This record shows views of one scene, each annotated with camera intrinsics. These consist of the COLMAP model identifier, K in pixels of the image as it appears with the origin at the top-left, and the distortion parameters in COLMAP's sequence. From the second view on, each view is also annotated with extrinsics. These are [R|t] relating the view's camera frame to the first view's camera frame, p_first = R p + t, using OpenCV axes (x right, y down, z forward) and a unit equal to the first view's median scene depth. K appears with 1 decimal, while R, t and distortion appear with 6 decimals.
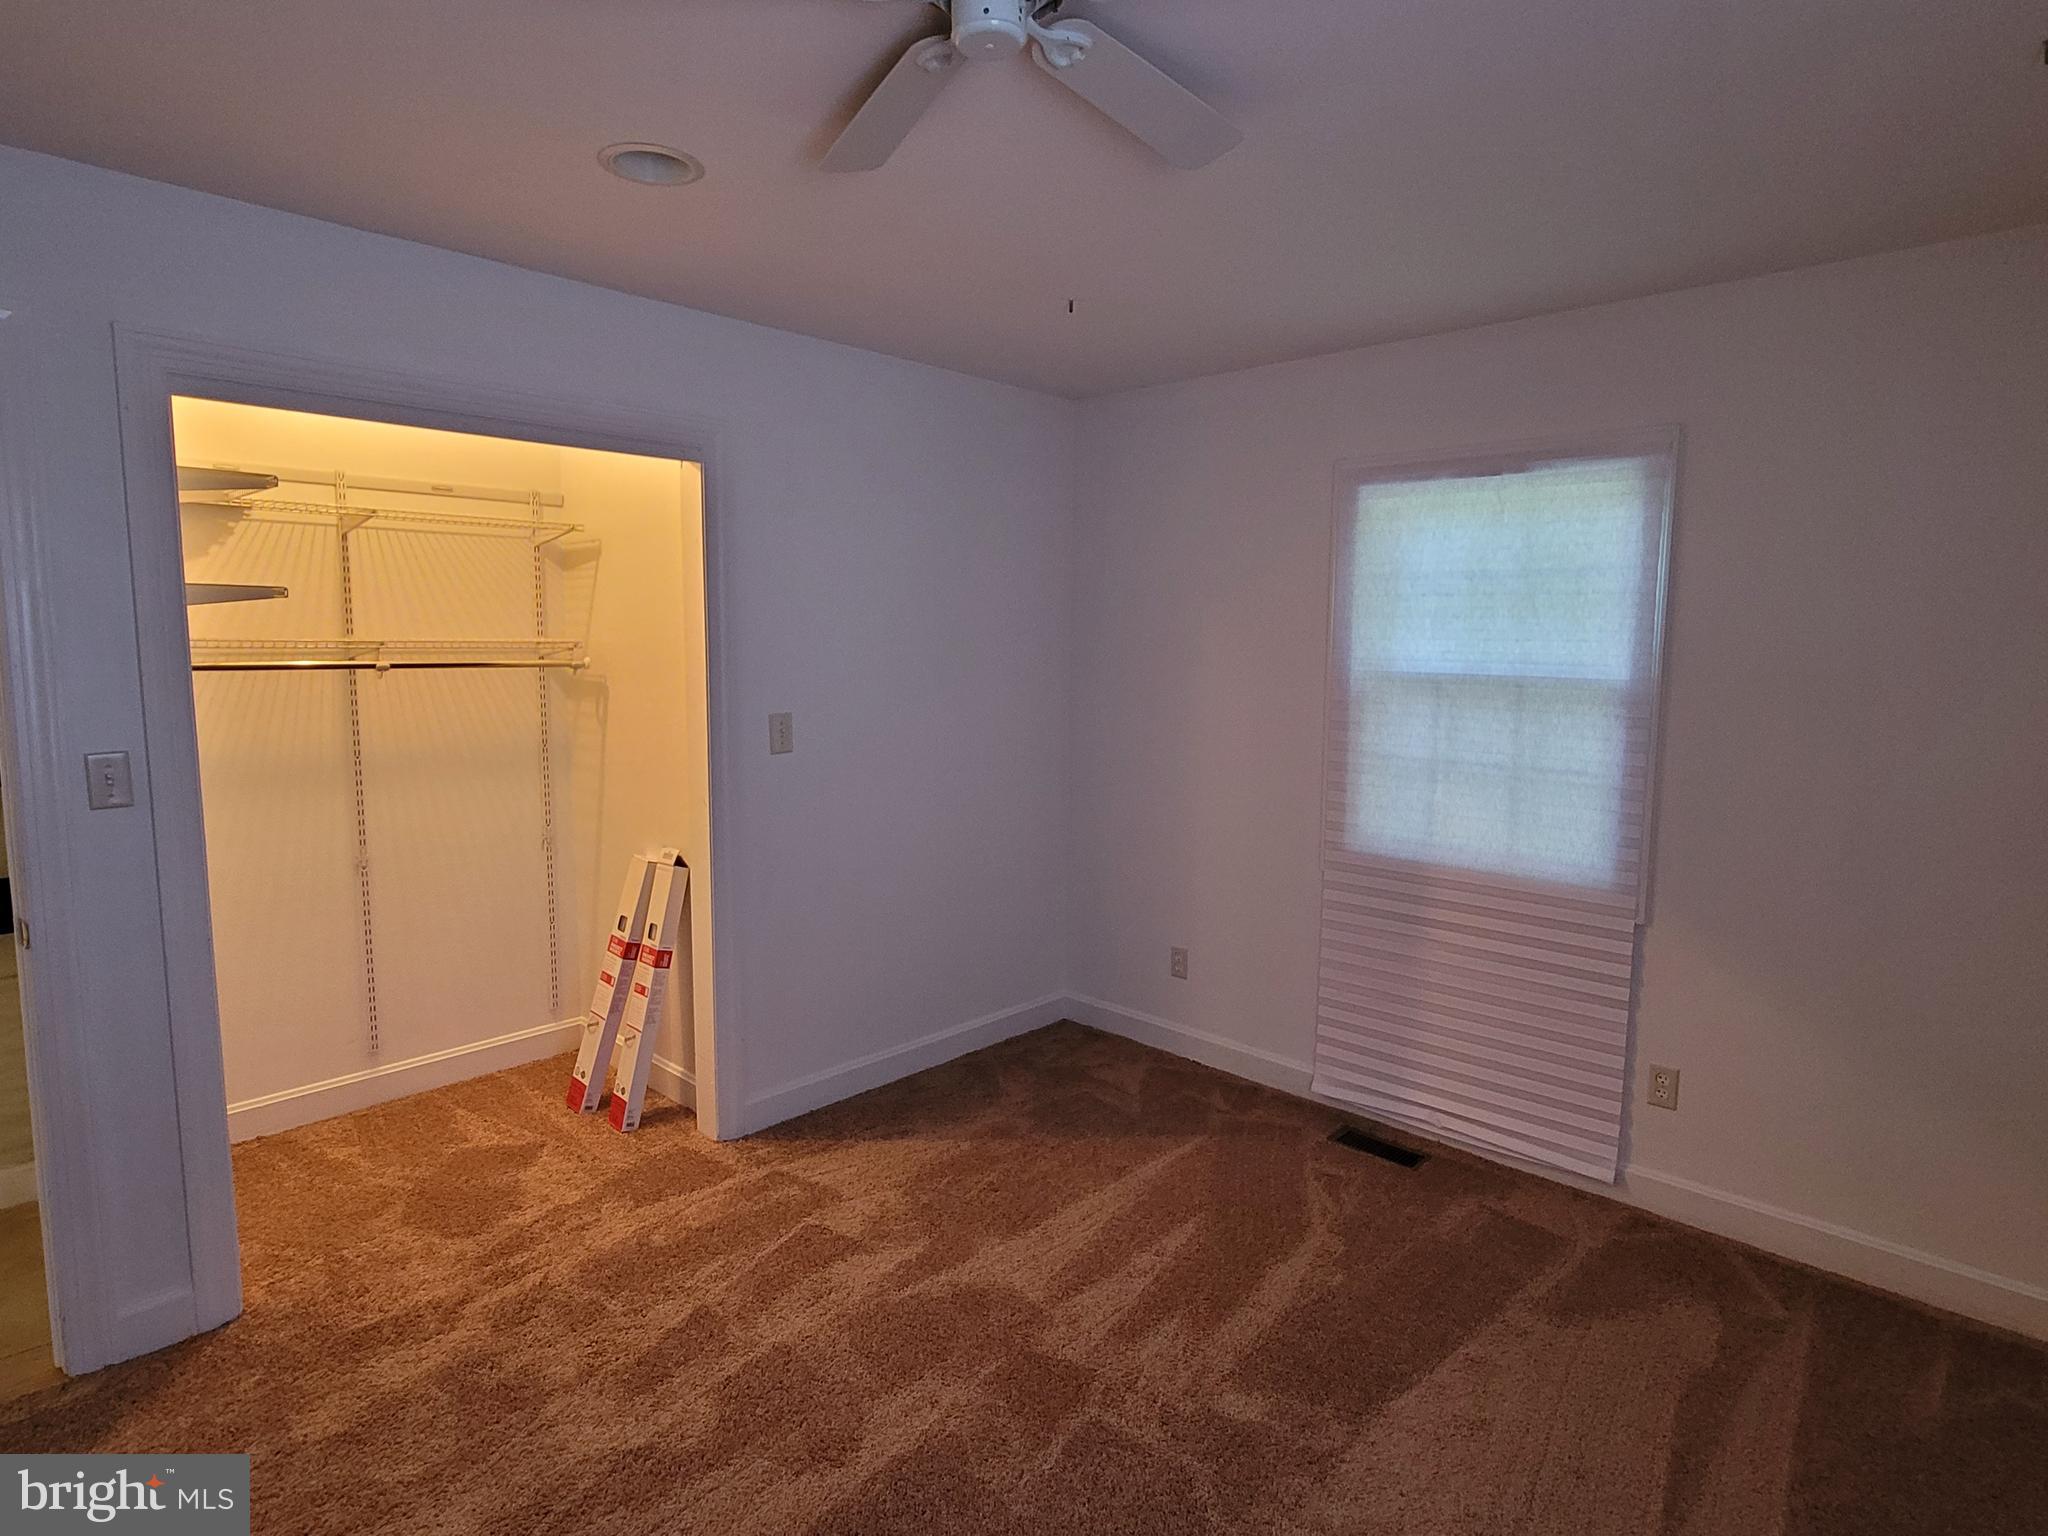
lens RADIAL K [[1067.2, 0, 1019.0], [0, 1067.2, 771.8], [0, 0, 1]] dist [-0.014045, -0.000293]
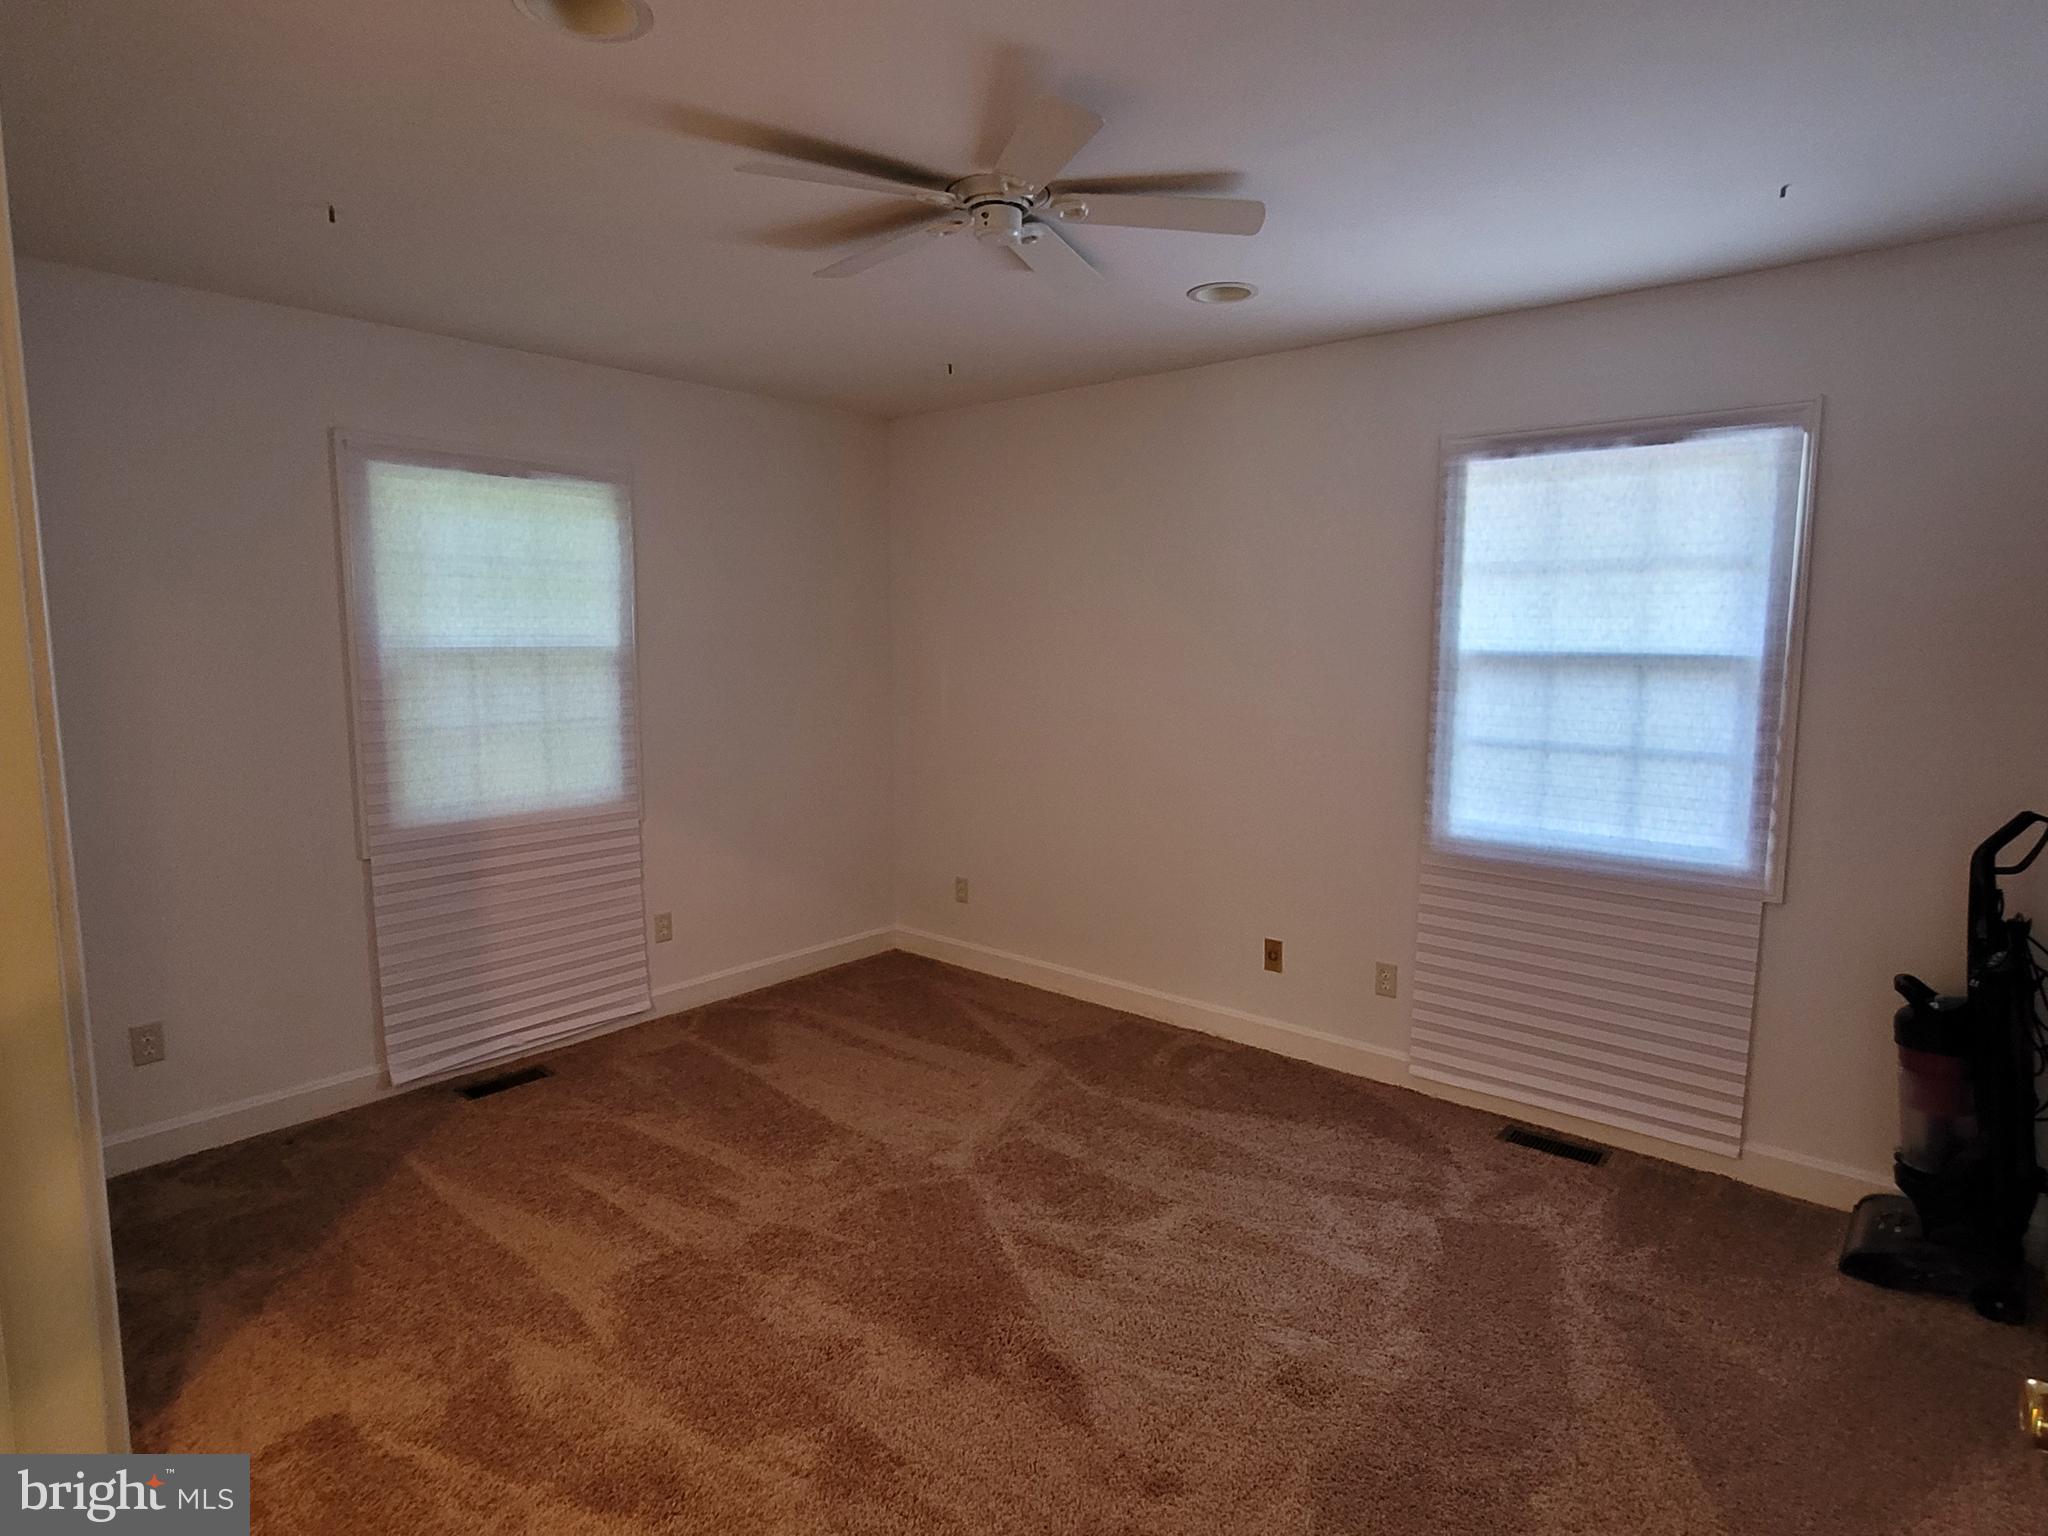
lens RADIAL K [[1088.4, 0, 1026.1], [0, 1088.4, 771.0], [0, 0, 1]] dist [-0.005139, -0.000494]
pose [[-0.047206, -0.142601, 0.988654, -0.798983], [0.117298, 0.982118, 0.147259, -0.067546], [-0.991974, 0.122919, -0.029635, 0.496545]]
